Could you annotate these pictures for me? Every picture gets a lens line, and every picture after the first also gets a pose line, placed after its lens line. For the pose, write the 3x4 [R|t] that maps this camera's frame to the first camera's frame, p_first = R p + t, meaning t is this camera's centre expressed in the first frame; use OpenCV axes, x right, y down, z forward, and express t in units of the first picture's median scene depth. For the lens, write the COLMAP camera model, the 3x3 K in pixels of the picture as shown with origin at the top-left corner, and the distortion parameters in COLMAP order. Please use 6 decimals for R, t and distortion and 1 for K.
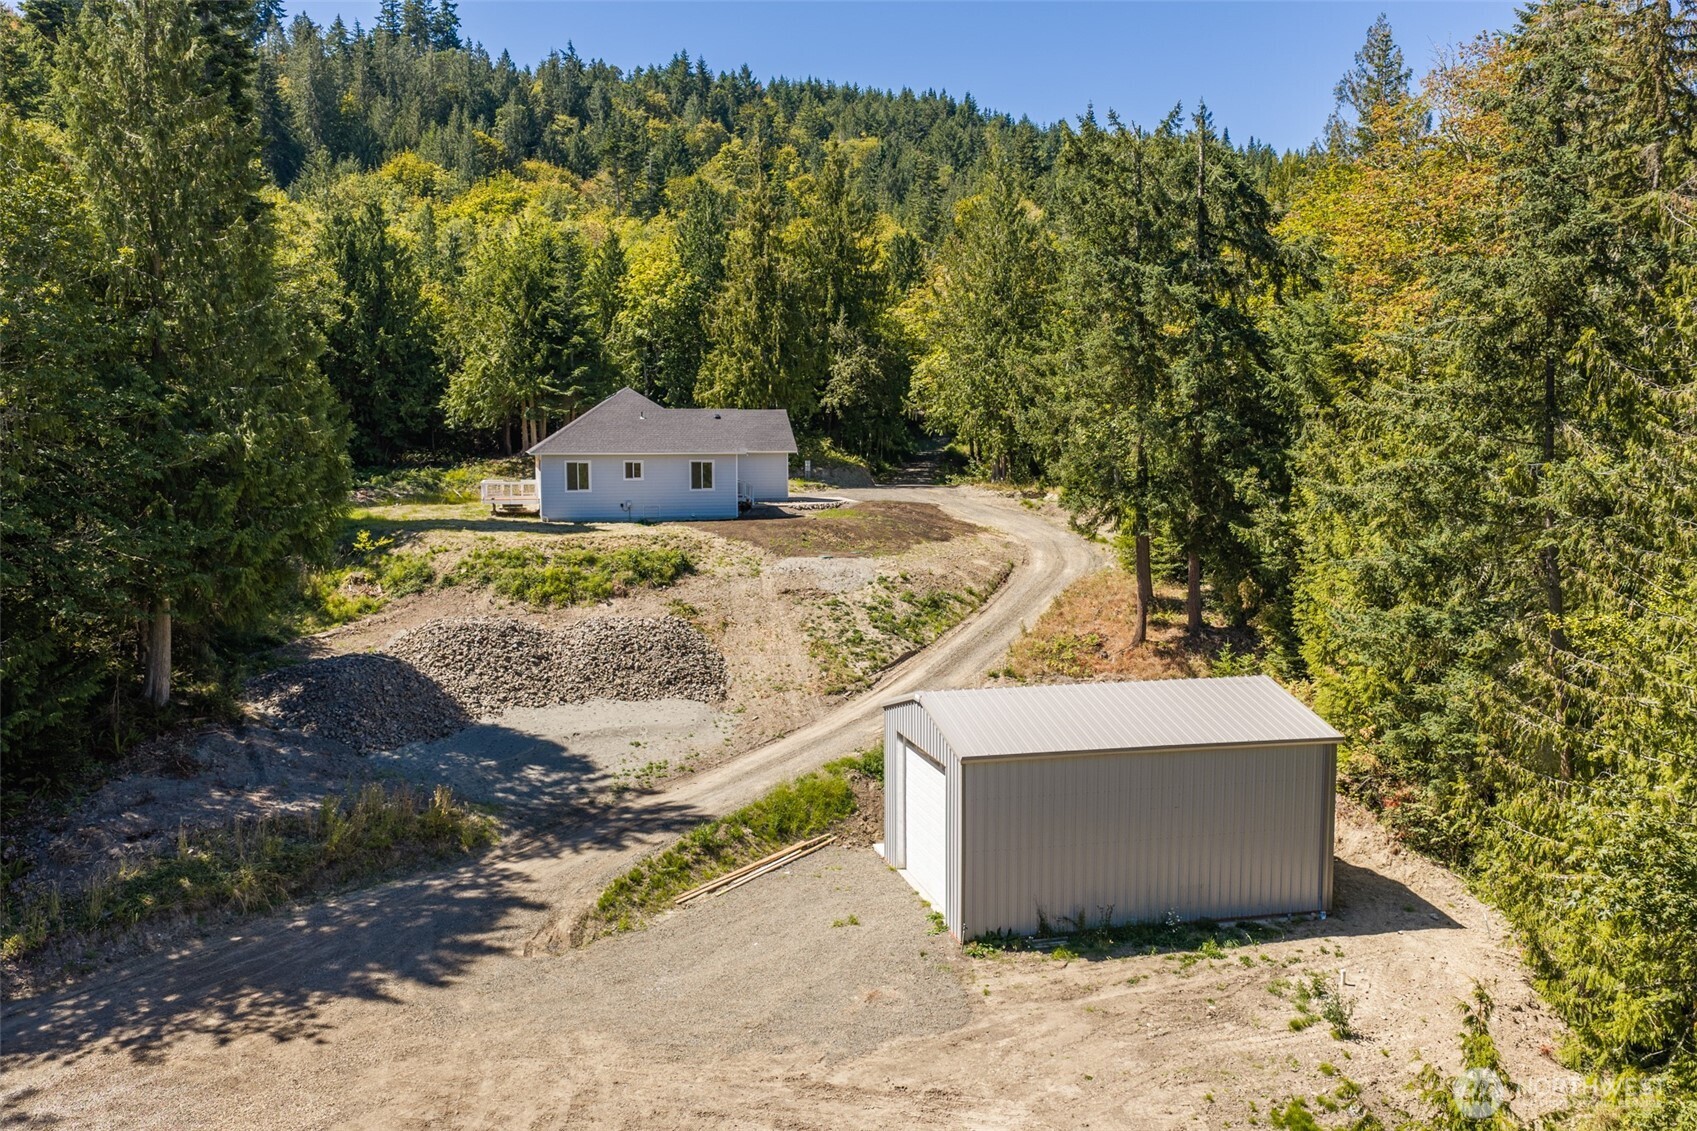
lens RADIAL K [[1520.0, 0, 848.5], [0, 1520.0, 565.5], [0, 0, 1]] dist [0.004537, -0.013807]
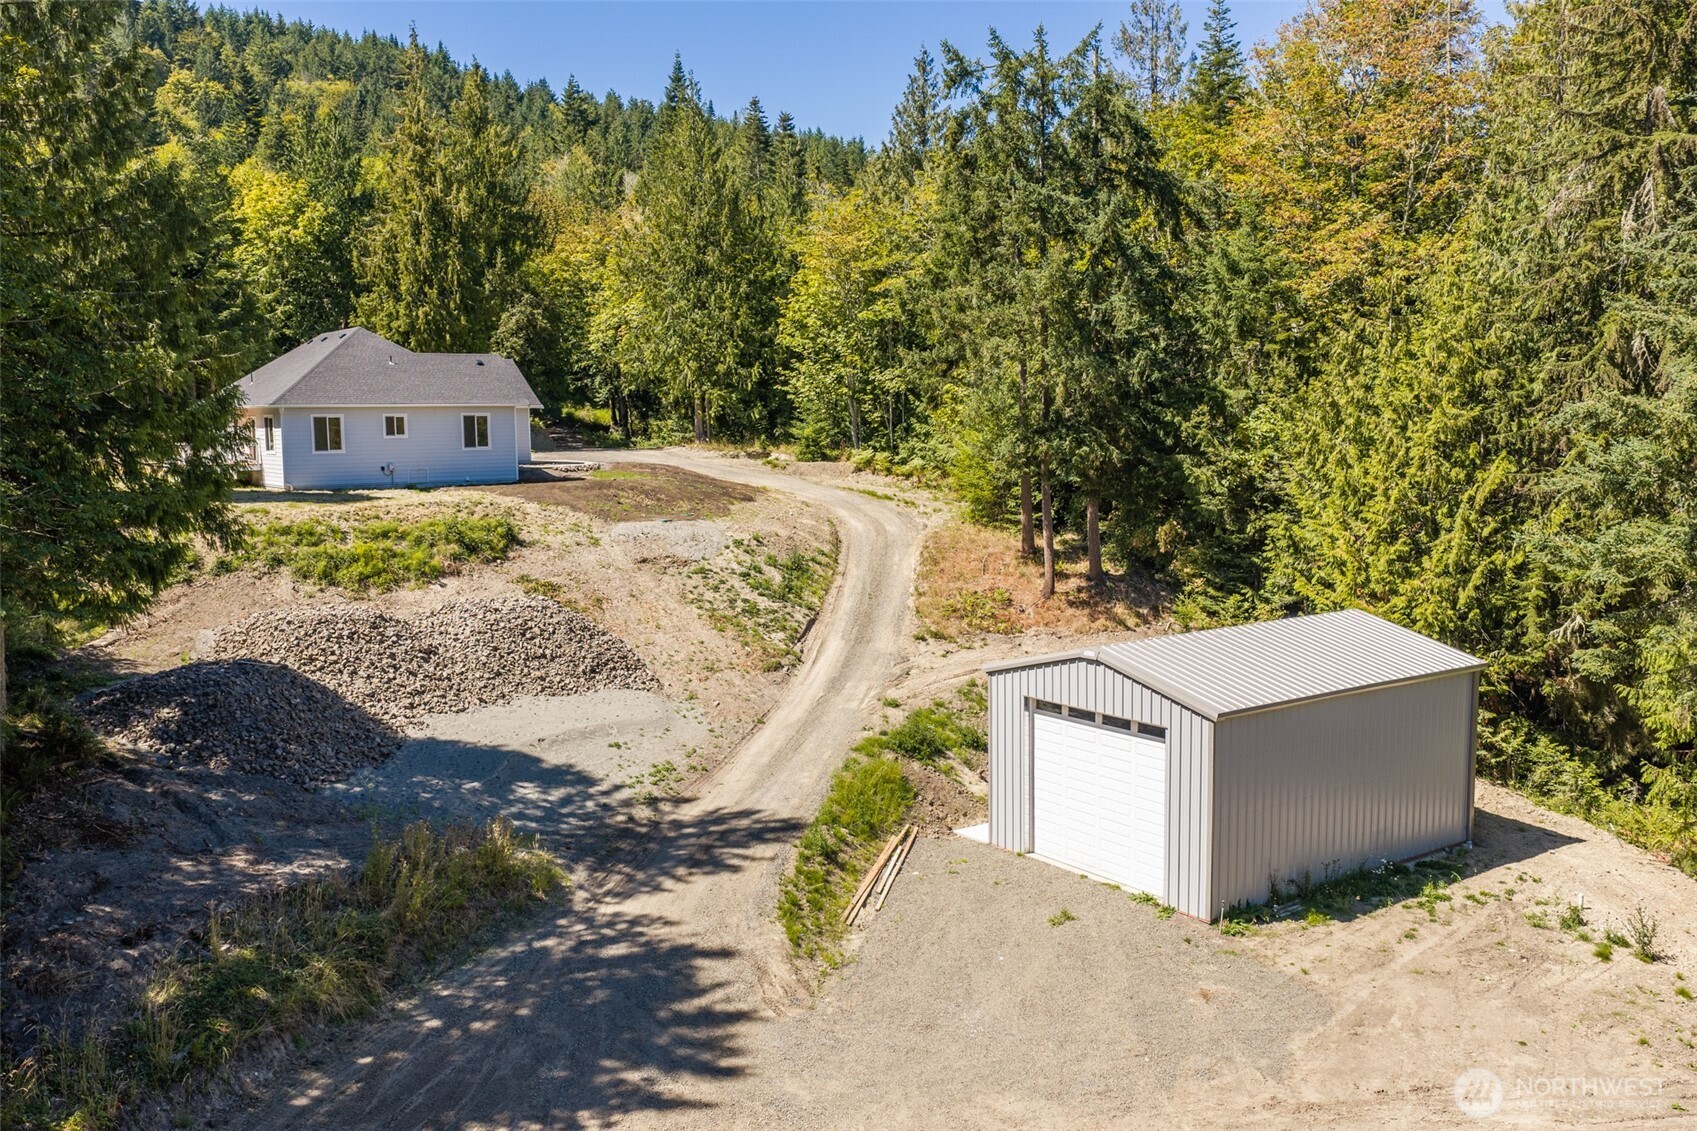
lens RADIAL K [[1520.0, 0, 848.5], [0, 1520.0, 565.5], [0, 0, 1]] dist [0.004537, -0.013807]
pose [[0.916401, -0.045613, 0.397654, -0.368649], [0.041426, 0.998959, 0.019120, 0.011096], [-0.398112, -0.001049, 0.917336, 0.213912]]
